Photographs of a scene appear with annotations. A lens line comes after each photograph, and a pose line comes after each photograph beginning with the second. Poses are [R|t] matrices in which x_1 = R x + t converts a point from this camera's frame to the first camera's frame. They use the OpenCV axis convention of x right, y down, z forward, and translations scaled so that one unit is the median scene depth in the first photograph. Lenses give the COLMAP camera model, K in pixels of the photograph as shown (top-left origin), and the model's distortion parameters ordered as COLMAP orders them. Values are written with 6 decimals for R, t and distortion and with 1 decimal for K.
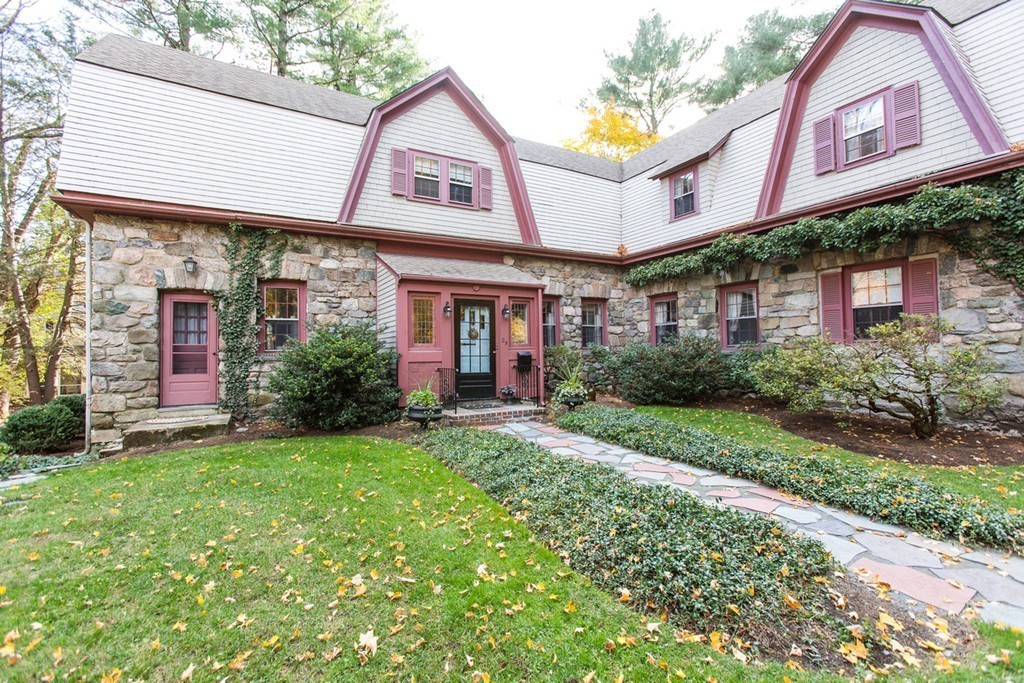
lens RADIAL K [[455.2, 0, 511.0], [0, 455.2, 338.4], [0, 0, 1]] dist [-0.007676, 0.008366]
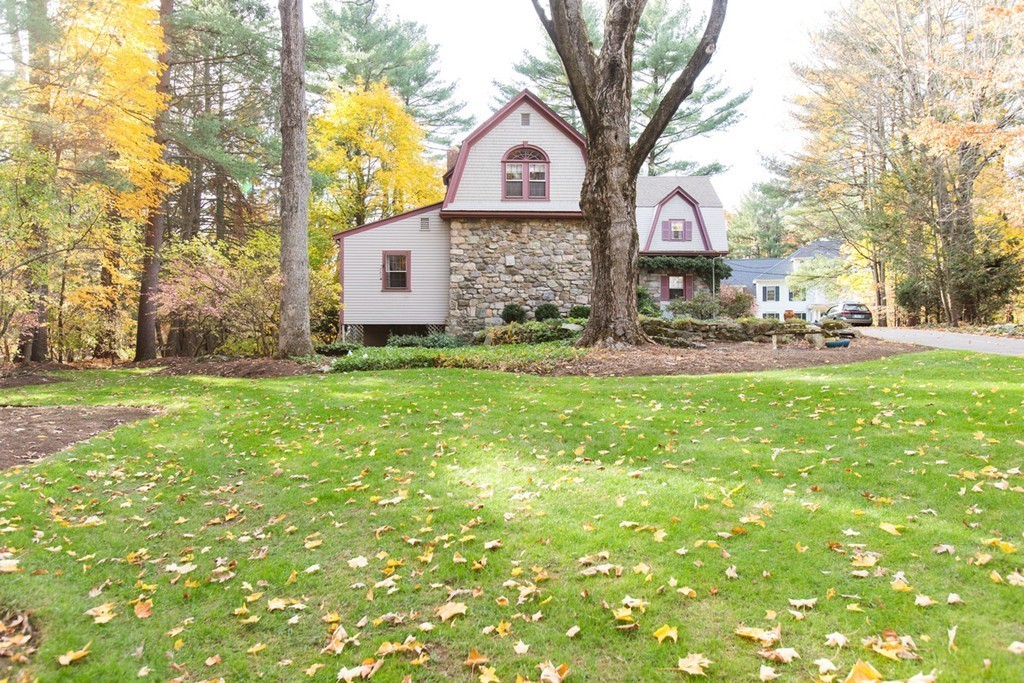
lens RADIAL K [[696.9, 0, 502.6], [0, 696.9, 339.2], [0, 0, 1]] dist [0.009207, 0.001077]
pose [[0.468545, 0.012105, 0.883357, -3.395567], [-0.032330, 0.999471, 0.003452, 0.255464], [-0.882848, -0.030177, 0.468688, -0.152884]]
